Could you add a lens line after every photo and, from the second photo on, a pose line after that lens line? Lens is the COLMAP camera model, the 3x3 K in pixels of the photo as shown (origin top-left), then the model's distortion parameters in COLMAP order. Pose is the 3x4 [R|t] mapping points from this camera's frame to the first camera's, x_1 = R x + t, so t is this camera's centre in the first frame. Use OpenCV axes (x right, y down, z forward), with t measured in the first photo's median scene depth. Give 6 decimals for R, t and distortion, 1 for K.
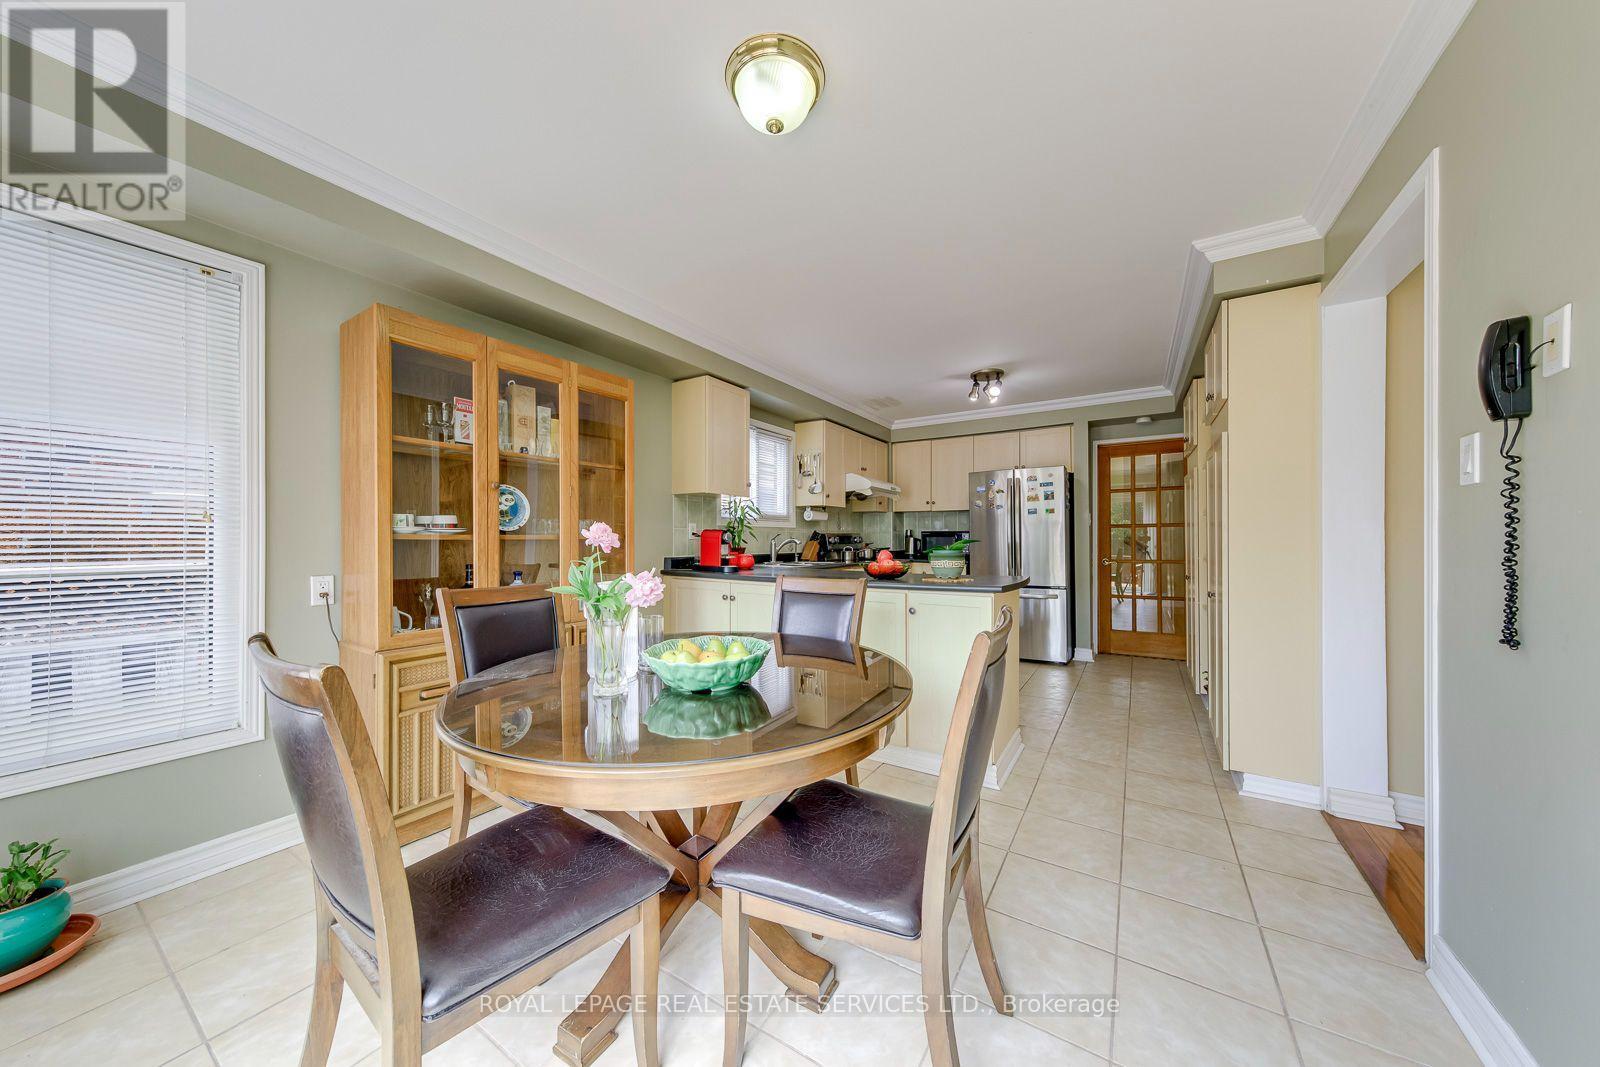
lens RADIAL K [[531.6, 0, 799.9], [0, 531.6, 537.8], [0, 0, 1]] dist [0.002311, 0.000106]
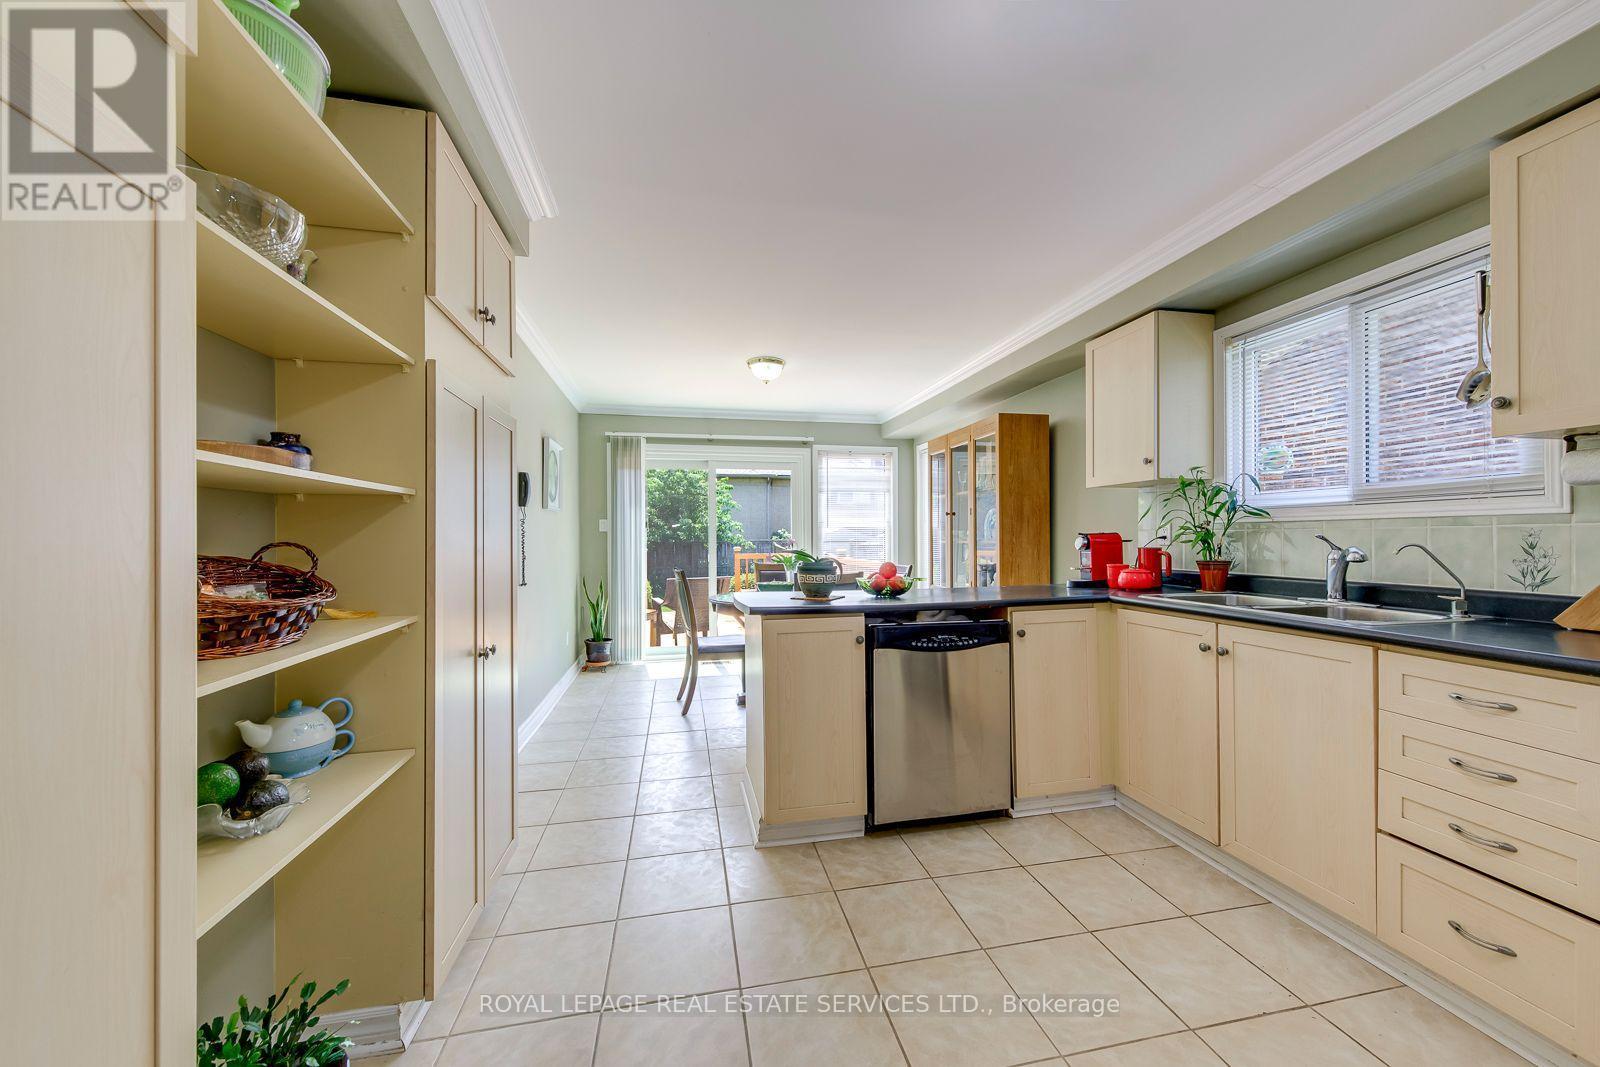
lens RADIAL K [[573.9, 0, 802.5], [0, 573.9, 539.2], [0, 0, 1]] dist [0.000530, 0.000022]
pose [[-0.716097, 0.011291, -0.697910, 0.532893], [0.012887, 0.999913, 0.002955, -0.010712], [0.697882, -0.006878, -0.716180, 0.934355]]
